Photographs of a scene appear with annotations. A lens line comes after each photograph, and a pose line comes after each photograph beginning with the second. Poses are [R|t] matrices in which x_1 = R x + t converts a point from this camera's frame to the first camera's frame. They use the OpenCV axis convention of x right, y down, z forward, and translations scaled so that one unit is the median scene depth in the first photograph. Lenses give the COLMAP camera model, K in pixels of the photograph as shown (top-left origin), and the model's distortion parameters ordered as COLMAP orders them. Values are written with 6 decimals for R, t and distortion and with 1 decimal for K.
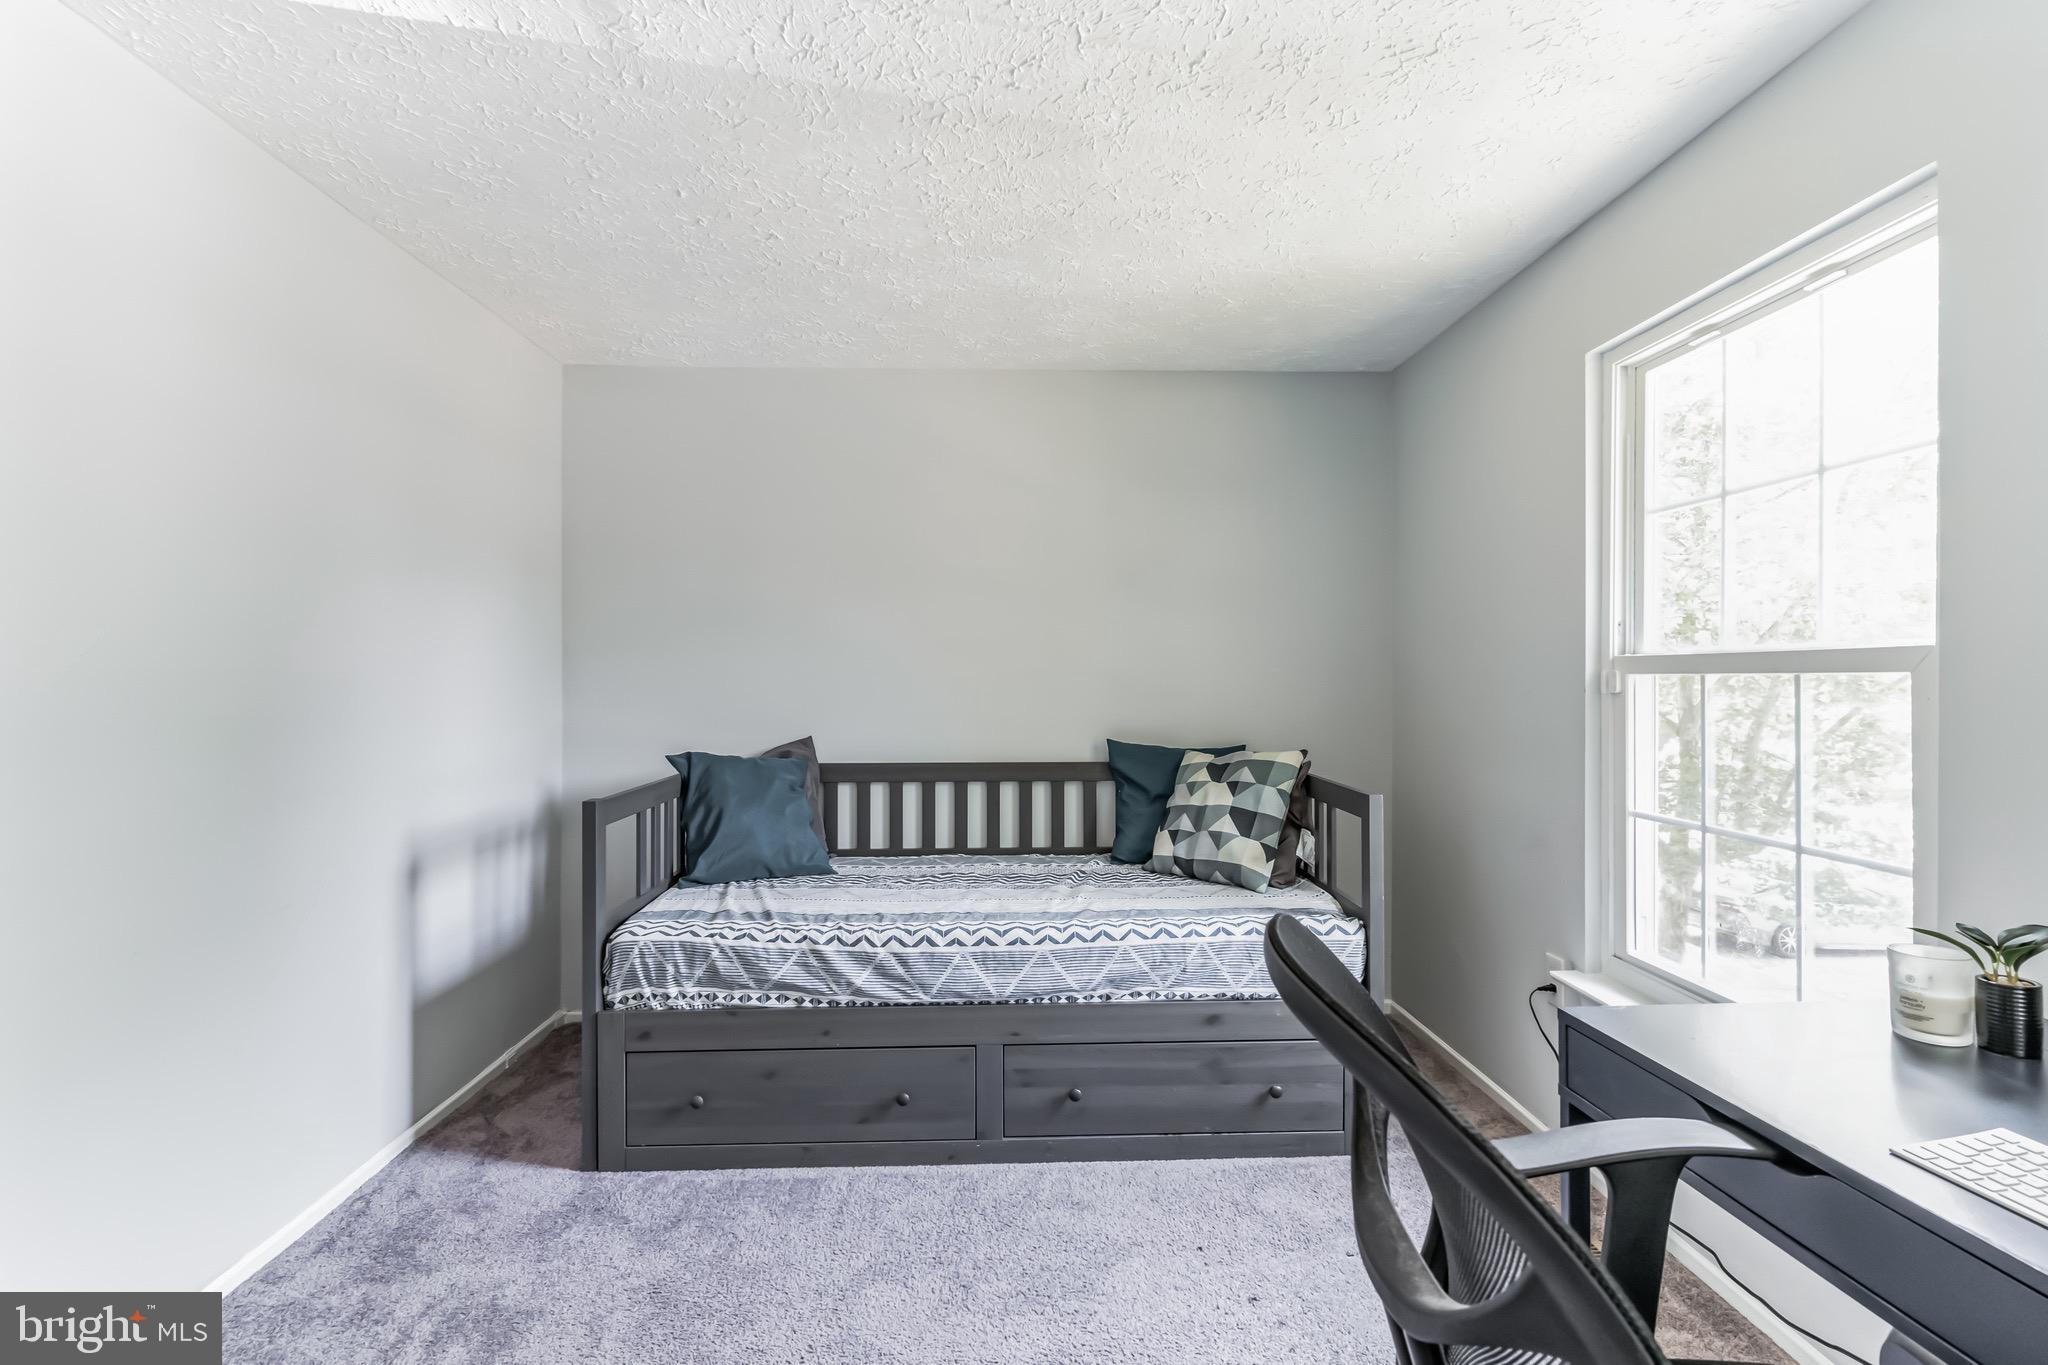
lens RADIAL K [[987.0, 0, 1023.5], [0, 987.0, 675.1], [0, 0, 1]] dist [0.001531, -0.000270]
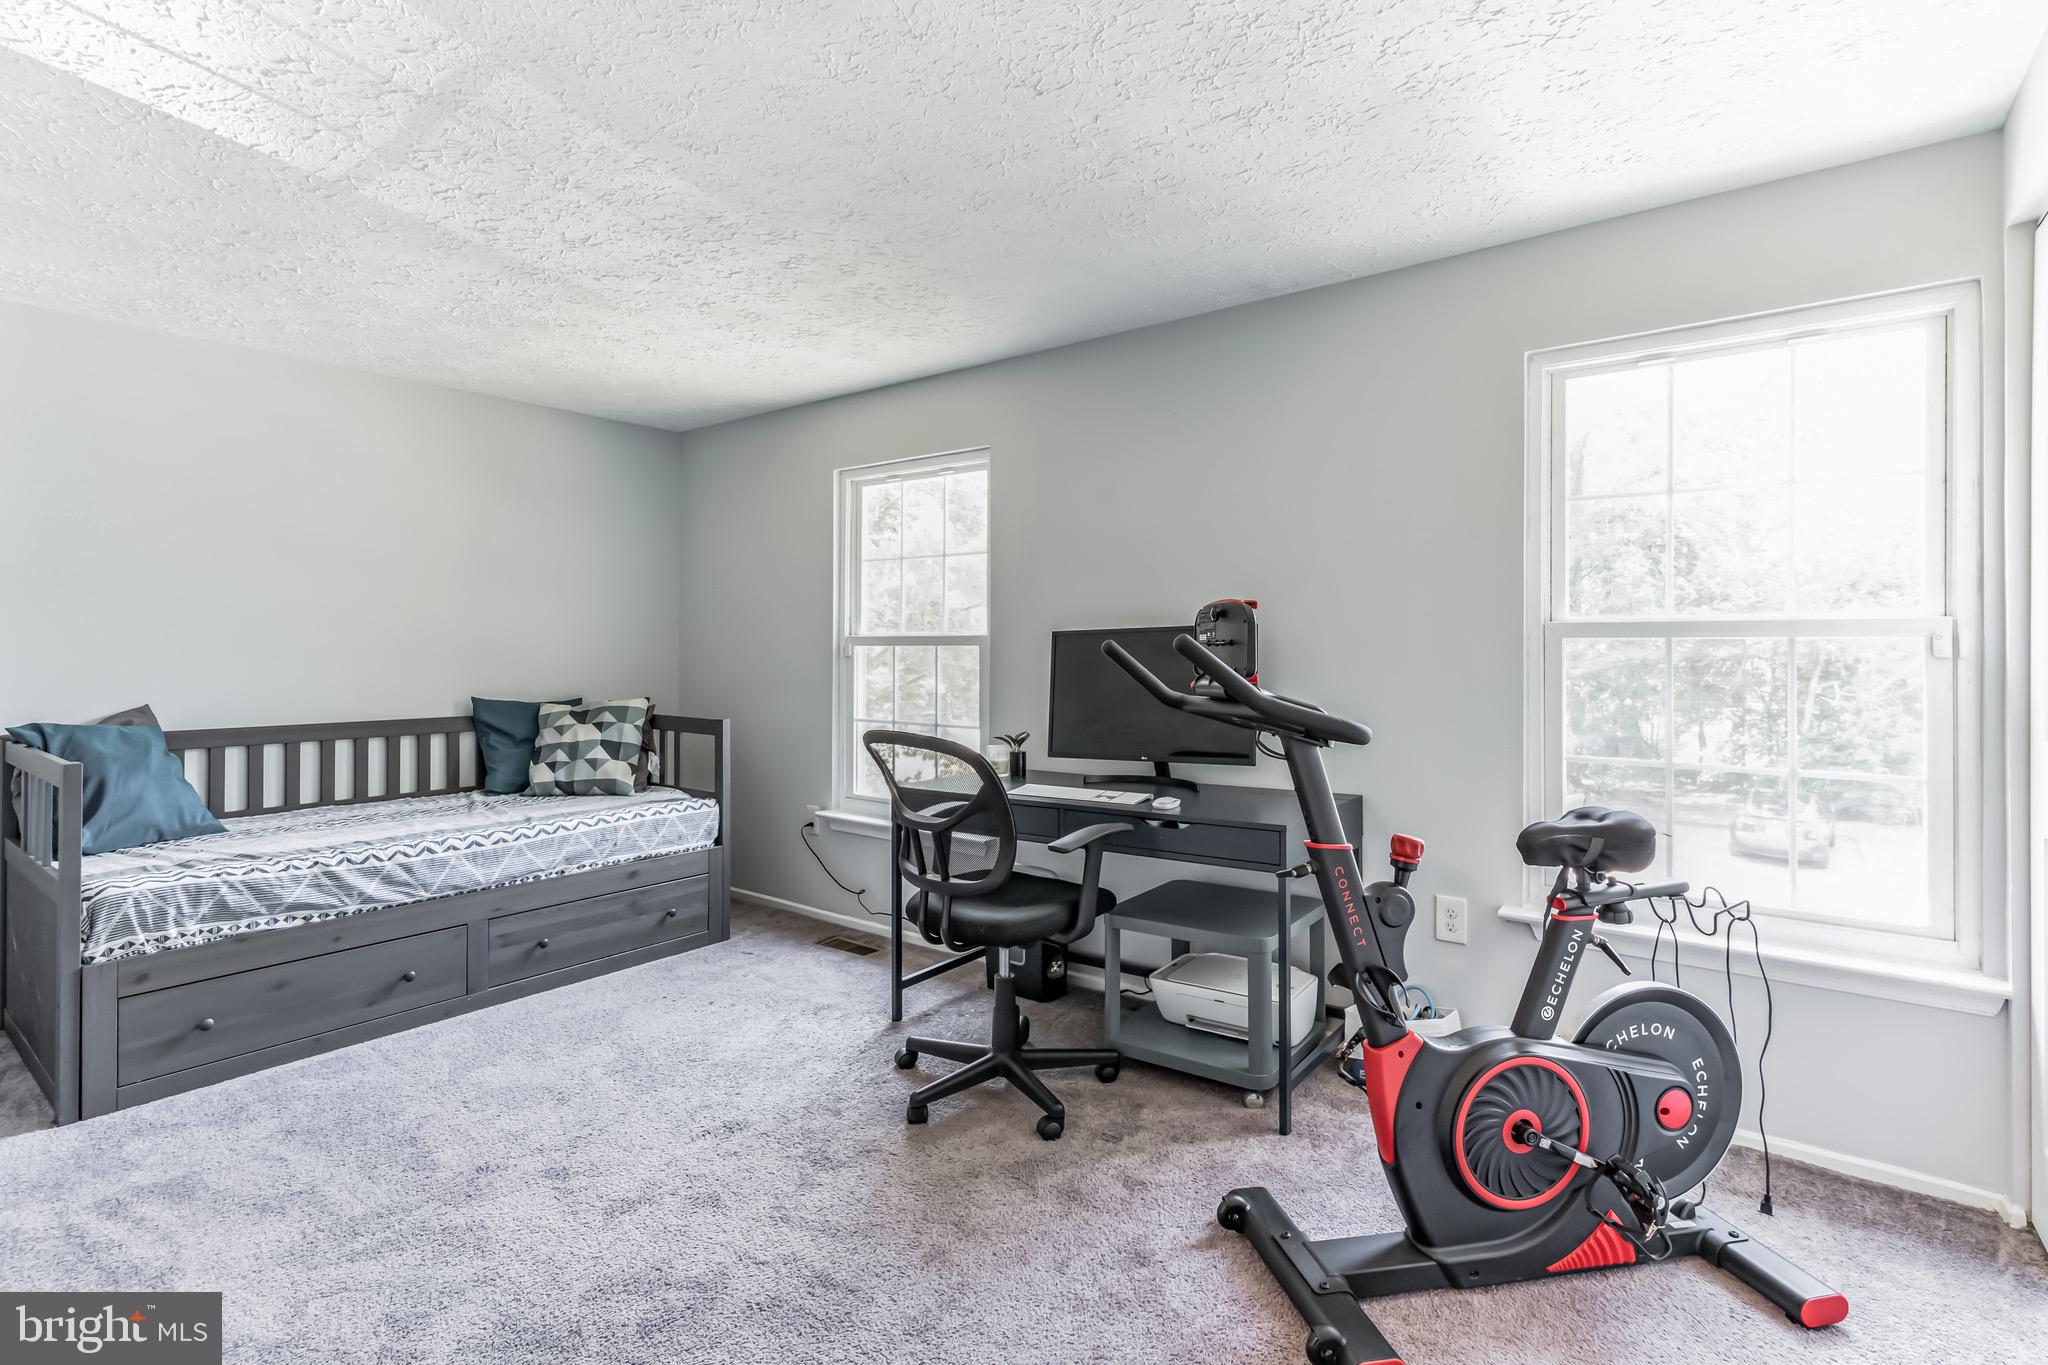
lens RADIAL K [[987.0, 0, 1023.5], [0, 987.0, 675.1], [0, 0, 1]] dist [0.001531, -0.000270]
pose [[0.630650, -0.017163, 0.775878, -0.600015], [-0.006127, 0.999614, 0.027092, 0.001648], [-0.776043, -0.021839, 0.630302, -0.405857]]
